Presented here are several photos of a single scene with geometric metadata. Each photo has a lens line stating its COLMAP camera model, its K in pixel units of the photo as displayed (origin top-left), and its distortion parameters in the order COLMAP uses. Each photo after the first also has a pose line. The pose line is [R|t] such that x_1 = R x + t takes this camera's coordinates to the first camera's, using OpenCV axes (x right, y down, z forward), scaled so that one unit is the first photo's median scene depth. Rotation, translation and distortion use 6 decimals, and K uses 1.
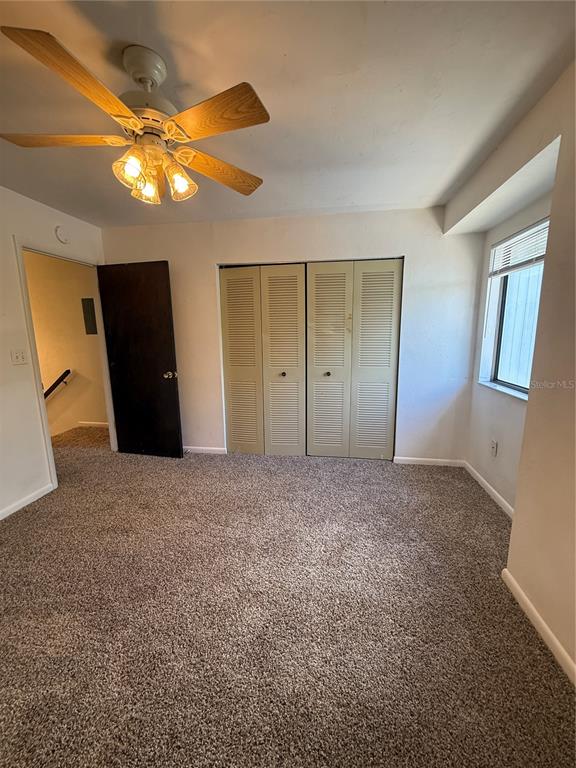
lens RADIAL K [[308.0, 0, 288.5], [0, 308.0, 382.7], [0, 0, 1]] dist [-0.000578, 0.000293]
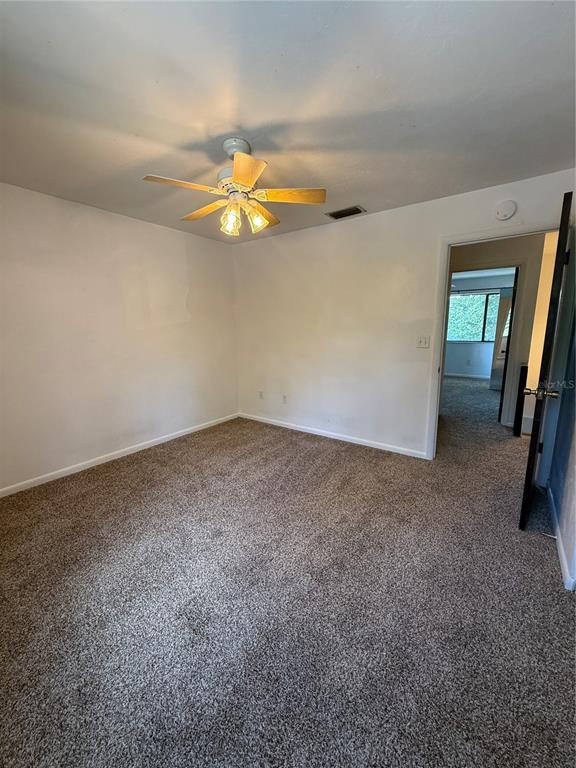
lens RADIAL K [[308.0, 0, 288.5], [0, 308.0, 382.7], [0, 0, 1]] dist [-0.000578, 0.000293]
pose [[-0.462093, 0.178761, -0.868628, 0.386272], [-0.133812, 0.954205, 0.267558, -0.149656], [0.876678, 0.239870, -0.417011, 0.880148]]
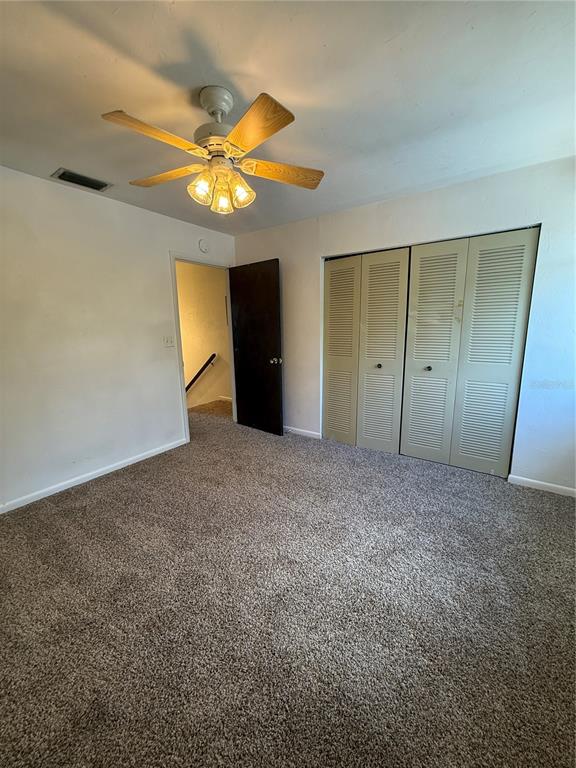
lens RADIAL K [[308.0, 0, 288.5], [0, 308.0, 382.7], [0, 0, 1]] dist [-0.000578, 0.000293]
pose [[0.895088, 0.080602, -0.438545, 0.169049], [-0.070389, 0.996736, 0.039527, 0.006940], [0.440299, -0.004511, 0.897840, 0.010782]]
